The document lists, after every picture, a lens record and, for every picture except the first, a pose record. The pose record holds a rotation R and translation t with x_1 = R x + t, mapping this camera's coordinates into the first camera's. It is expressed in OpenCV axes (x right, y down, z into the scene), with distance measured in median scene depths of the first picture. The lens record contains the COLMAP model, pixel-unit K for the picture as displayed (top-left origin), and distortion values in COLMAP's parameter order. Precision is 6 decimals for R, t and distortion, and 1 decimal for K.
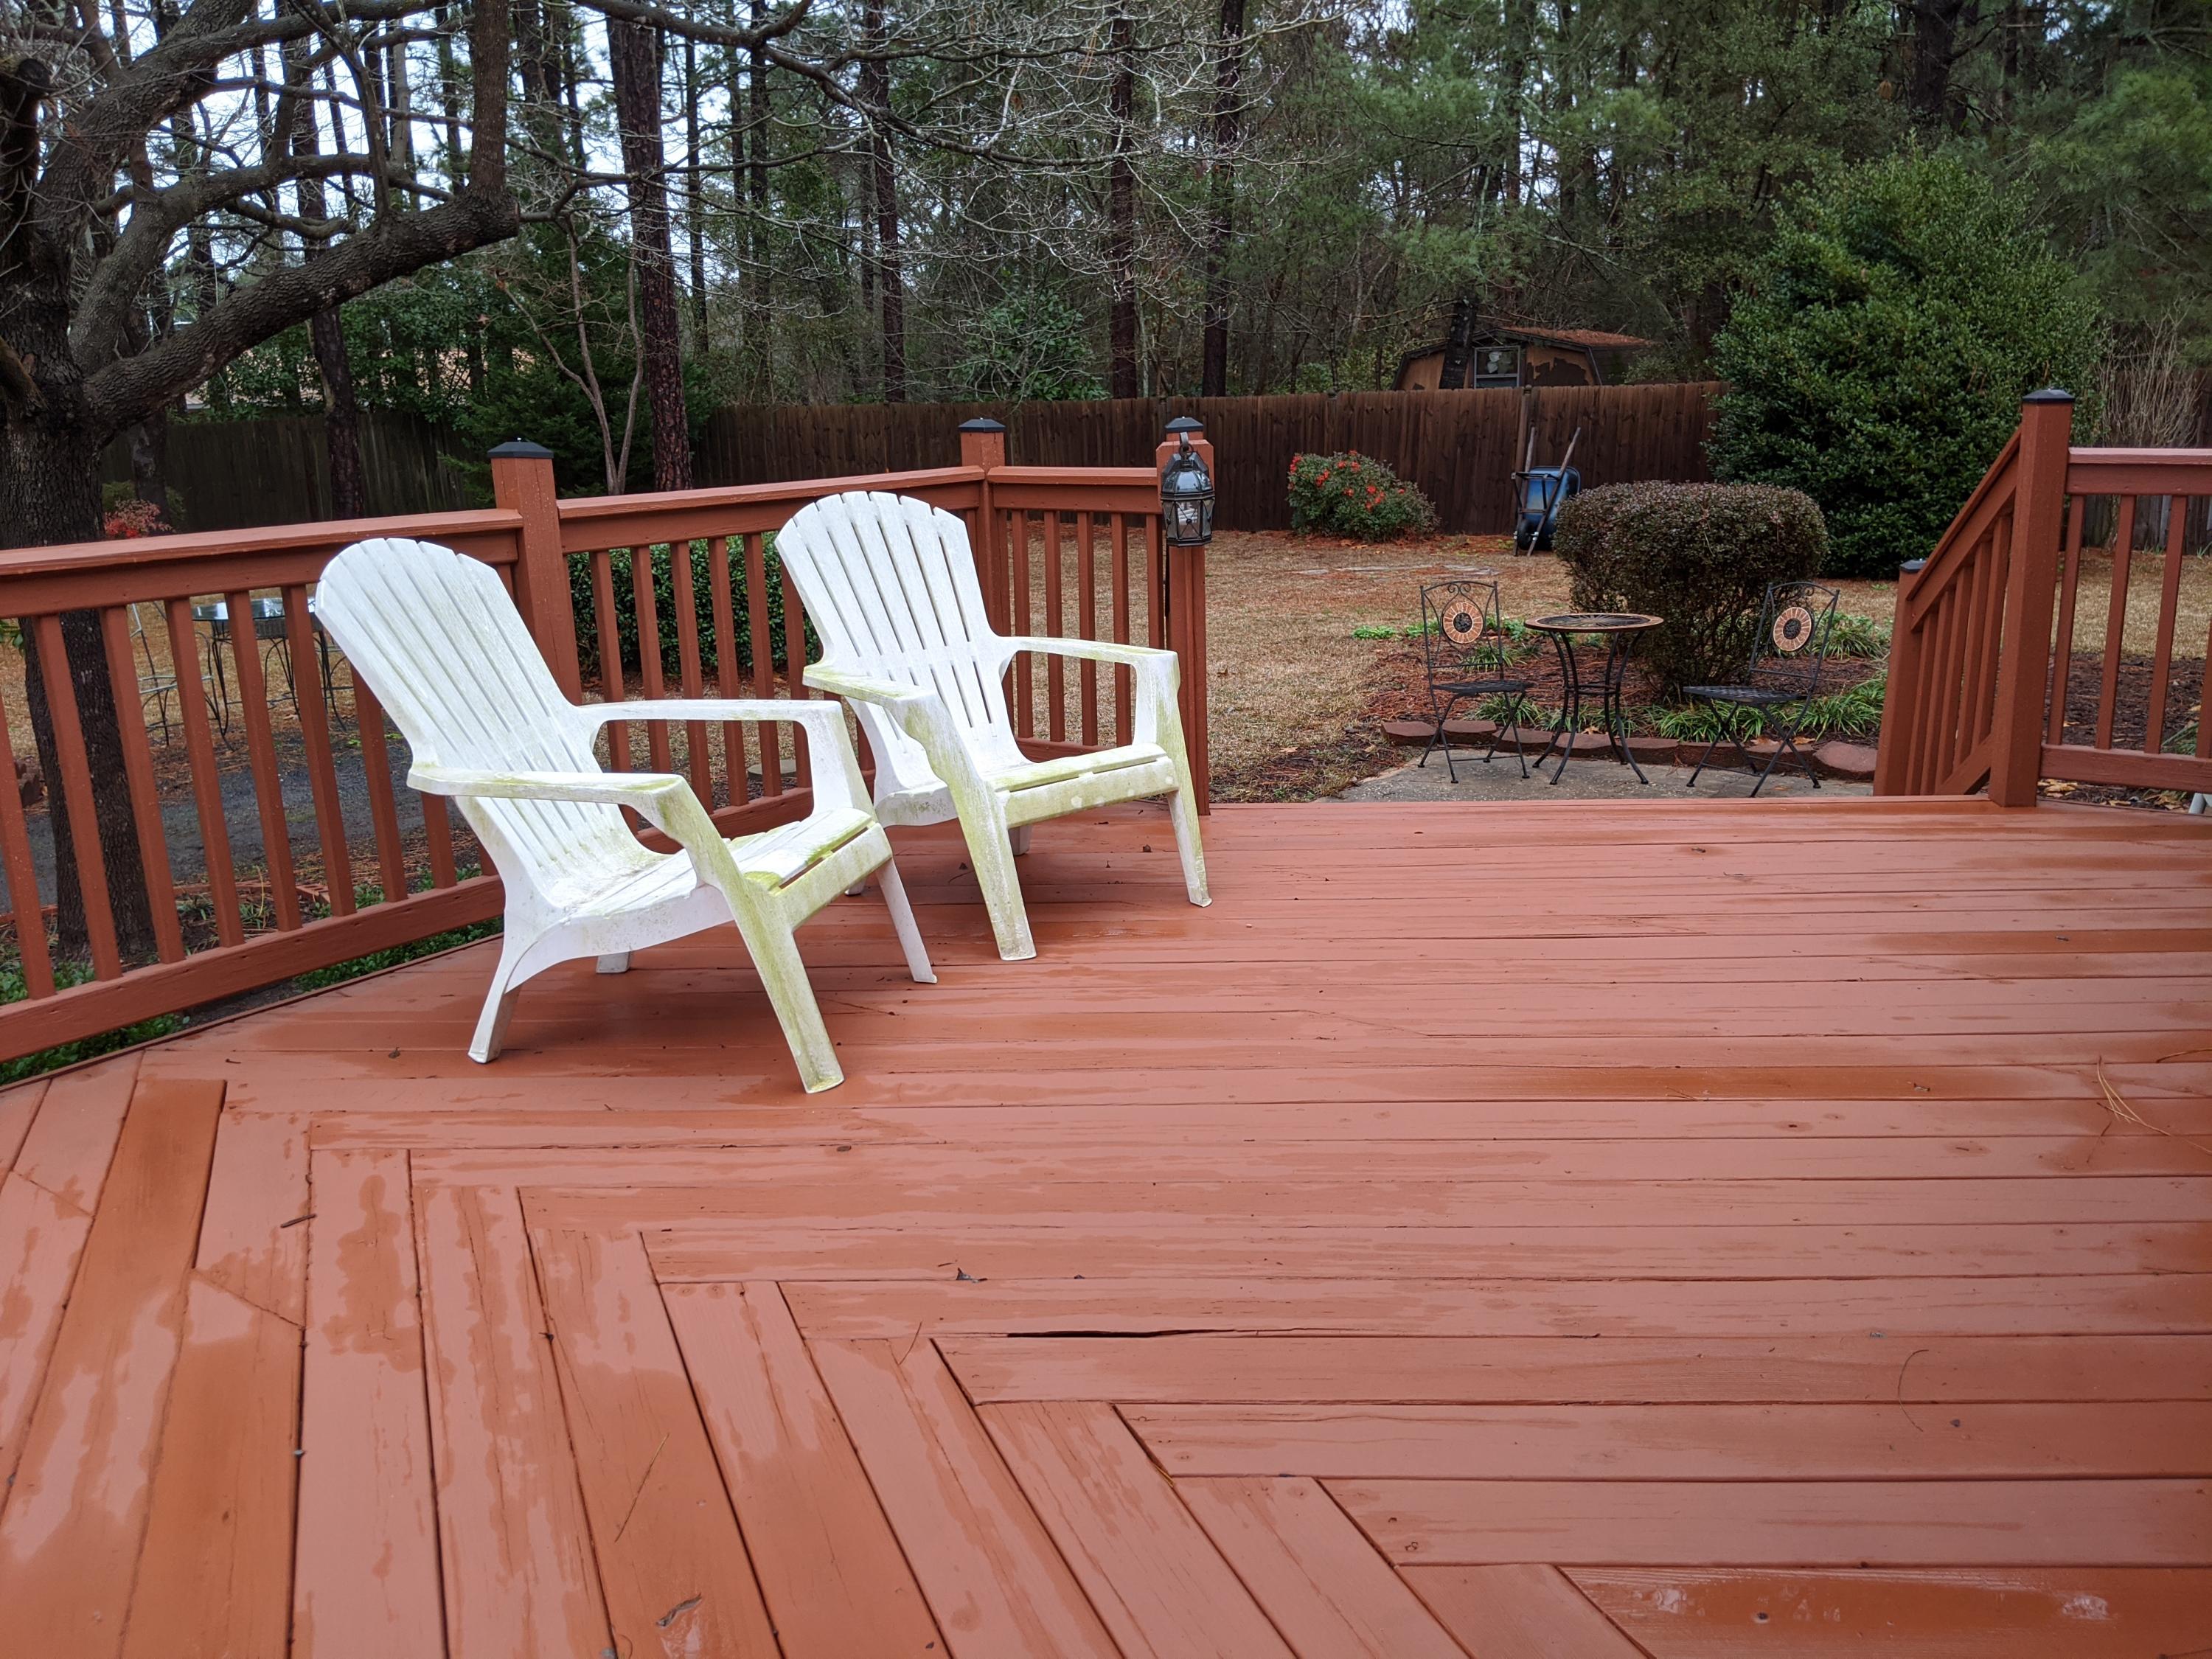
lens RADIAL K [[1798.8, 0, 1098.9], [0, 1798.8, 866.9], [0, 0, 1]] dist [-0.004832, -0.009944]
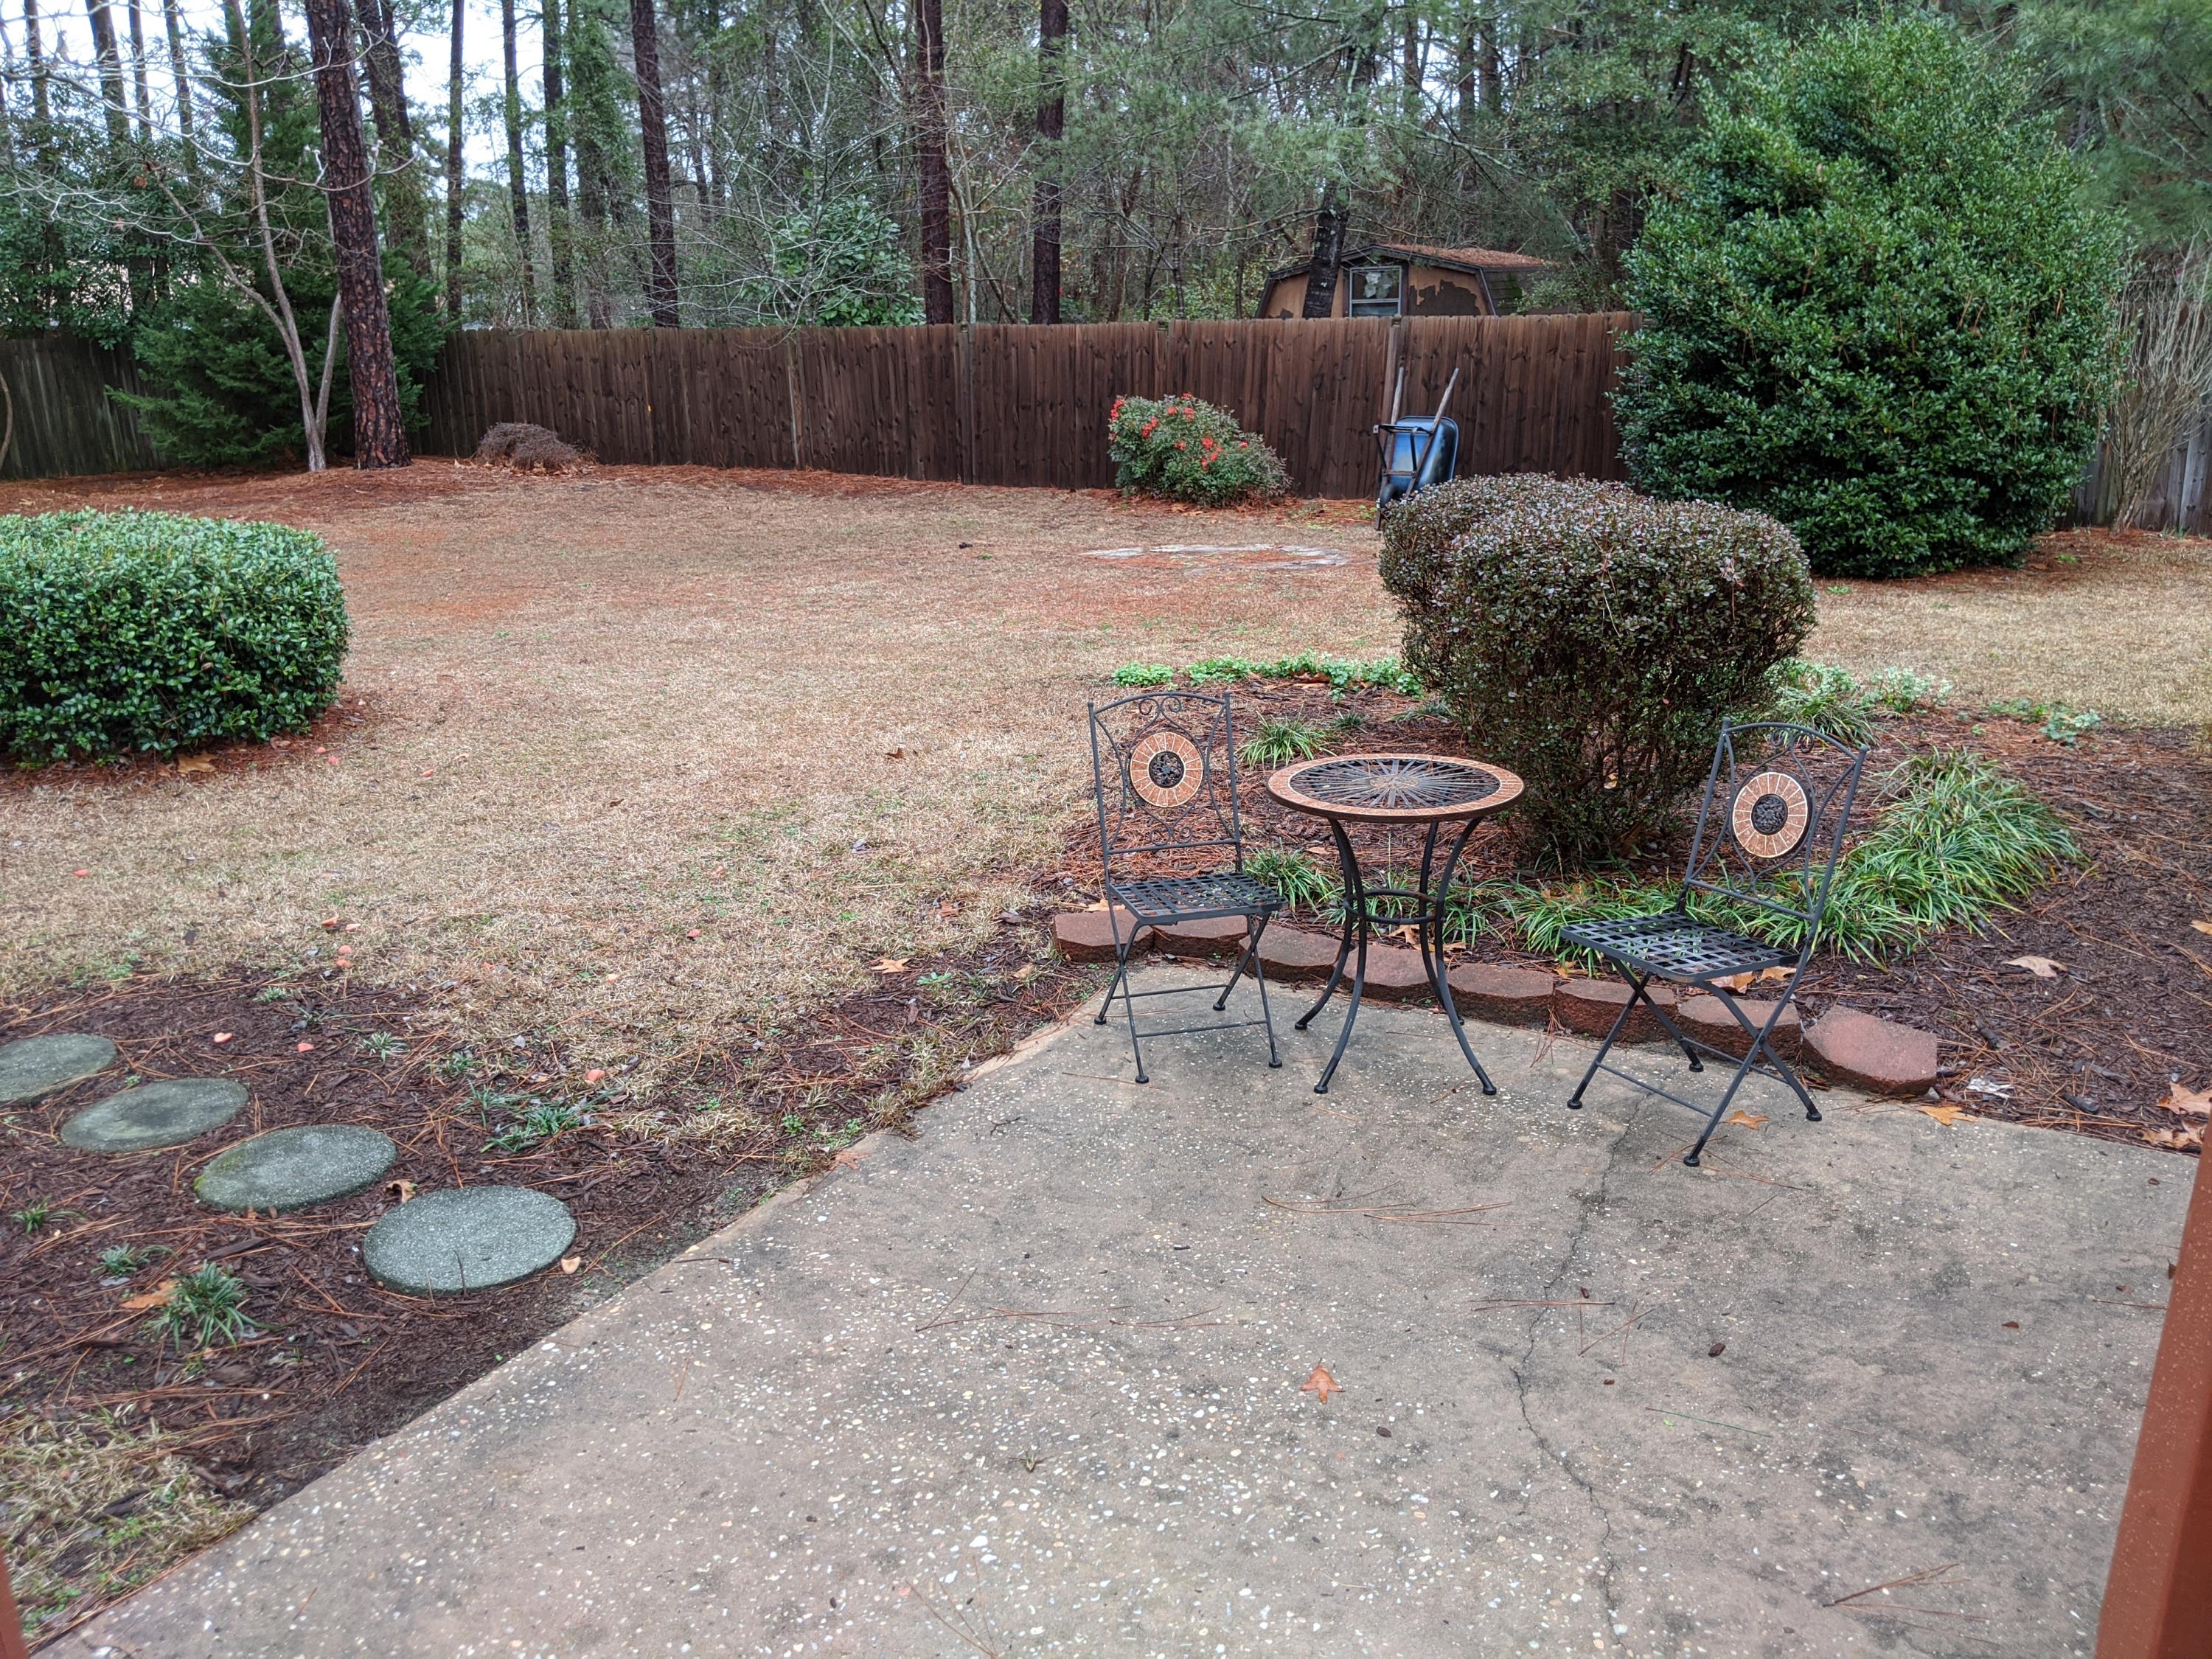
lens RADIAL K [[1756.9, 0, 1106.0], [0, 1756.9, 829.5], [0, 0, 1]] dist [0.002347, -0.020432]
pose [[0.999010, -0.006408, 0.044022, 0.092690], [0.005149, 0.999576, 0.028654, -0.076922], [-0.044187, -0.028399, 0.998620, 0.270013]]
